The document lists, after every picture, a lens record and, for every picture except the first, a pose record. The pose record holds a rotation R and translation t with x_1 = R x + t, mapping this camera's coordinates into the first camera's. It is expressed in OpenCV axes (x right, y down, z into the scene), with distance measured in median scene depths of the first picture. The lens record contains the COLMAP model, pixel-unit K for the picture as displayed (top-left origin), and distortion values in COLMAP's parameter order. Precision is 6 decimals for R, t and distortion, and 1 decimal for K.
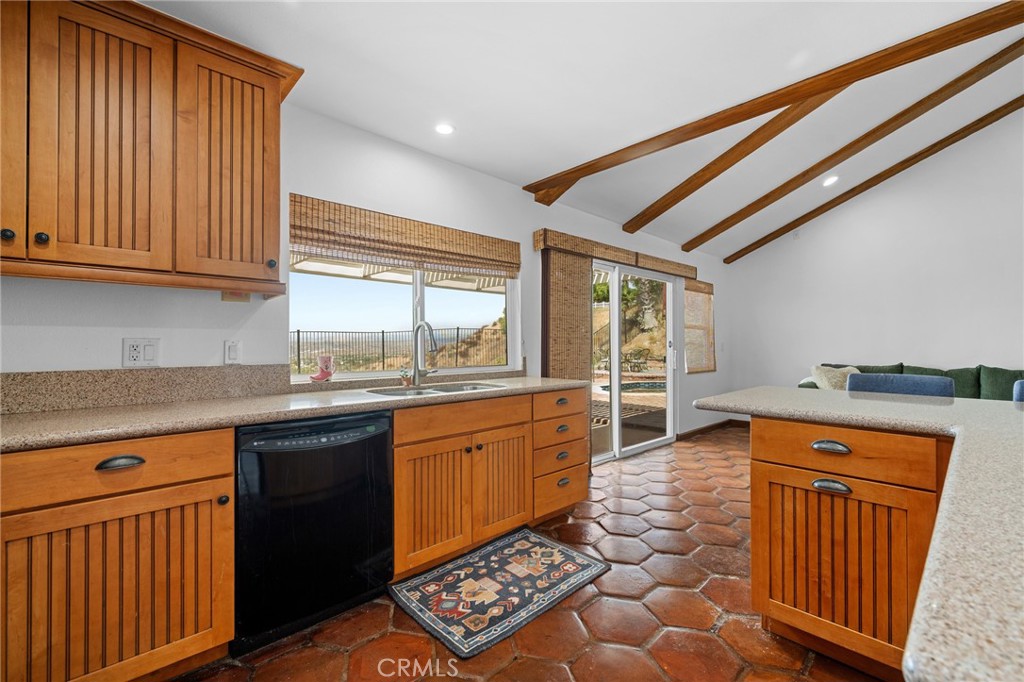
lens RADIAL K [[439.5, 0, 512.3], [0, 439.5, 343.6], [0, 0, 1]] dist [0.015606, 0.000130]
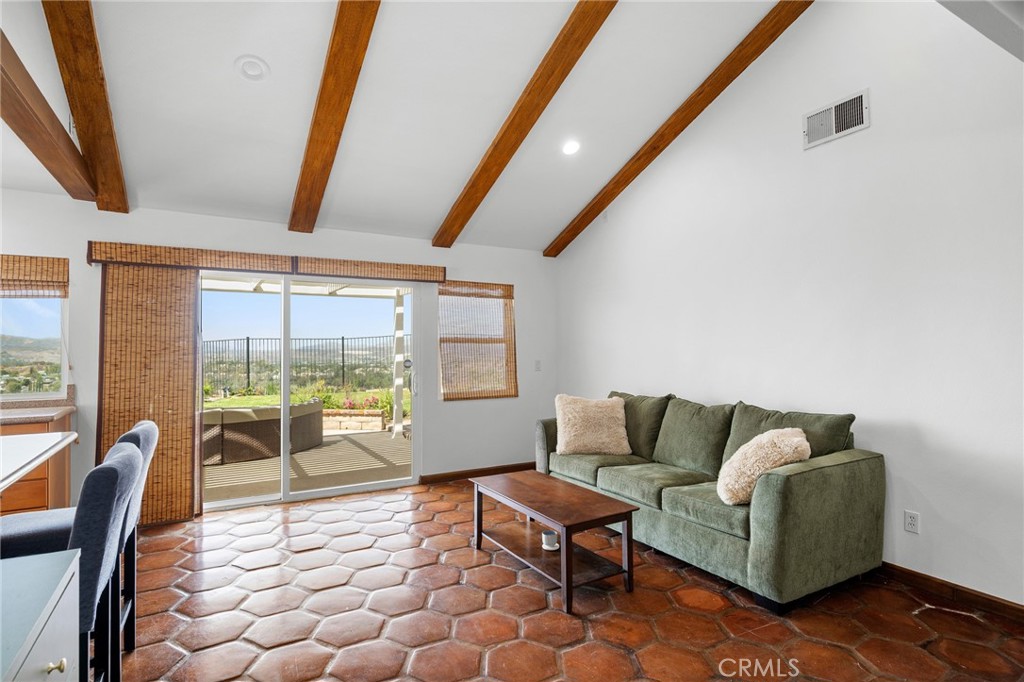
lens RADIAL K [[535.4, 0, 511.3], [0, 535.4, 340.8], [0, 0, 1]] dist [-0.005750, -0.001565]
pose [[0.973831, -0.012715, -0.226918, 0.966764], [0.008172, 0.999747, -0.020946, -0.023691], [0.227127, 0.018544, 0.973689, 0.110953]]
